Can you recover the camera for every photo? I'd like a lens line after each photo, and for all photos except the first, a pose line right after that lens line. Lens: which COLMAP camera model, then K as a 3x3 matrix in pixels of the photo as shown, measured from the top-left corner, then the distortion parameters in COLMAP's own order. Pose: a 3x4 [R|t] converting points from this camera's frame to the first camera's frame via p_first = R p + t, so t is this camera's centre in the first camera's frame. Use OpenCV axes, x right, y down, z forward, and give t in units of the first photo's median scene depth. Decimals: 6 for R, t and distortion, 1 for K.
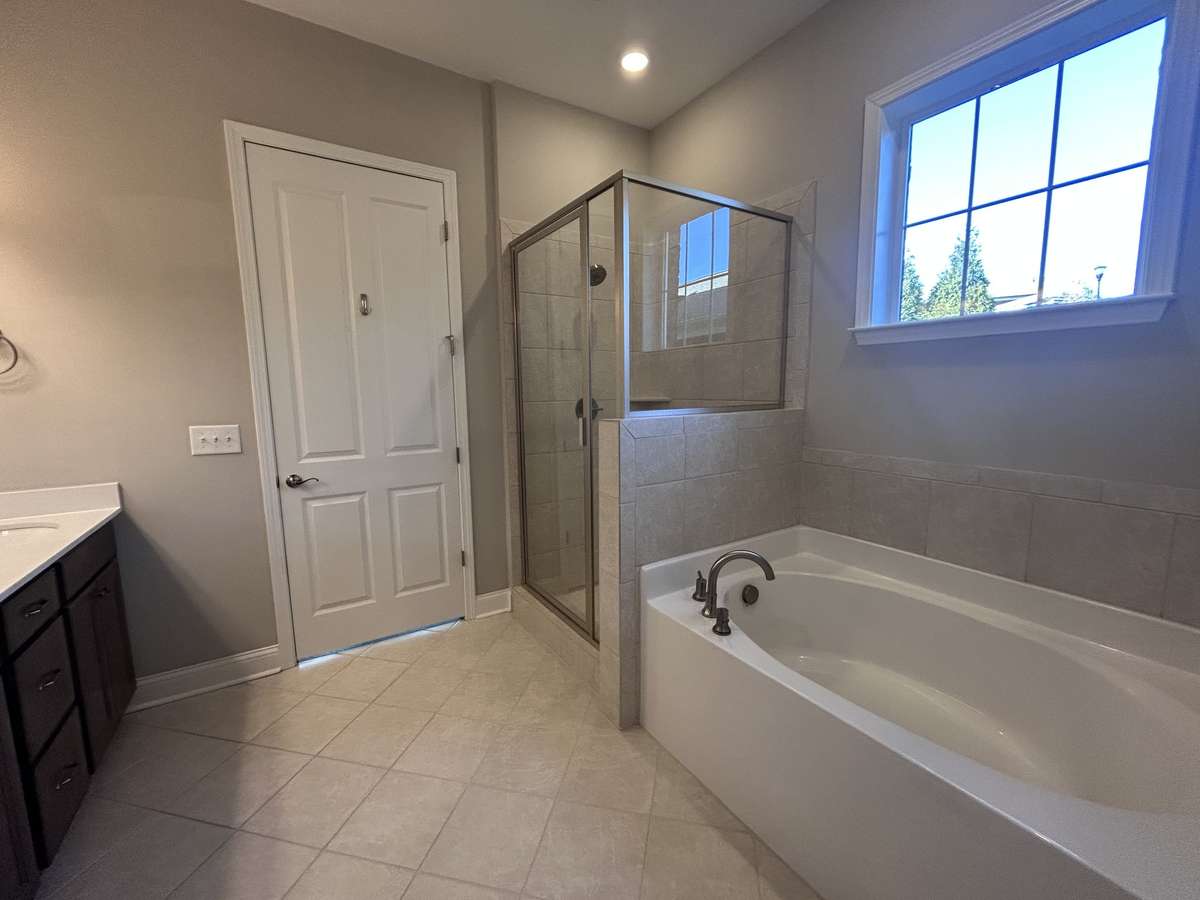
lens RADIAL K [[492.4, 0, 602.9], [0, 492.4, 445.0], [0, 0, 1]] dist [0.000150, 0.000157]
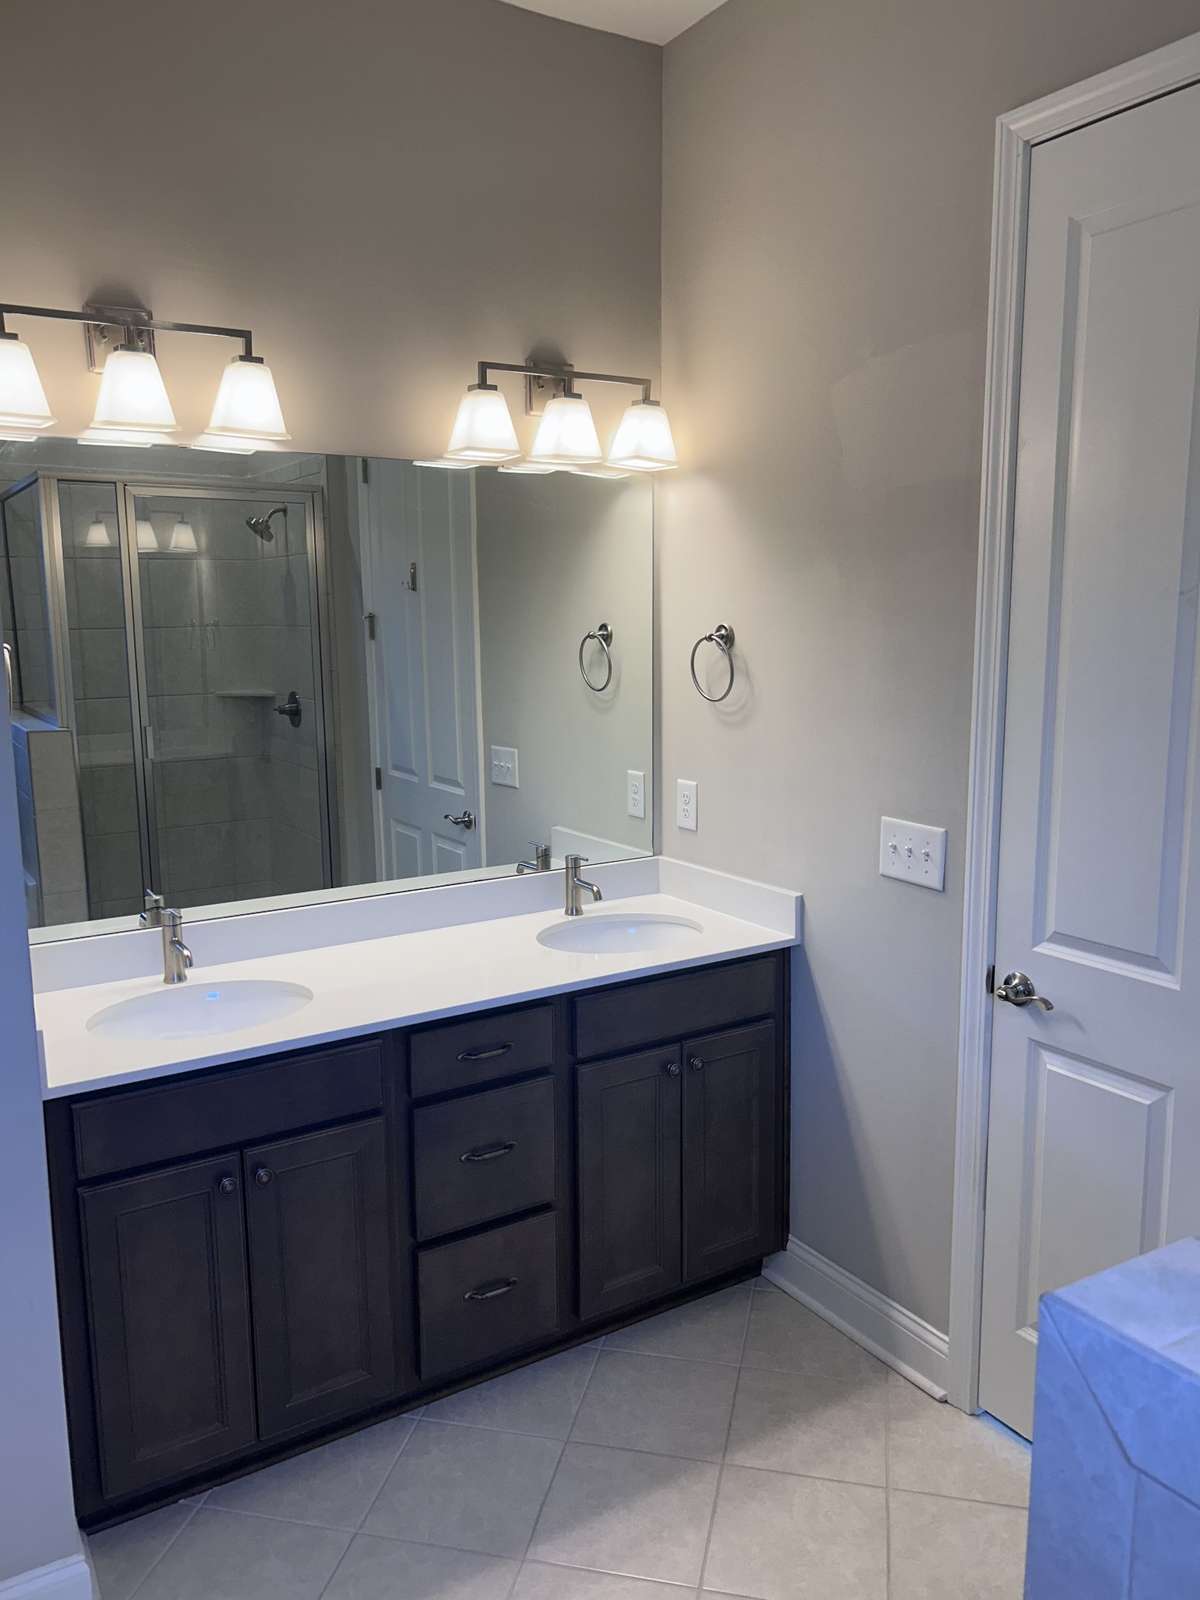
lens RADIAL K [[1183.4, 0, 600.5], [0, 1183.4, 807.4], [0, 0, 1]] dist [0.024176, -0.003034]
pose [[-0.008950, 0.165681, -0.986139, 0.310554], [-0.117367, 0.979188, 0.165579, -0.198553], [0.993048, 0.117222, 0.010681, 0.671520]]
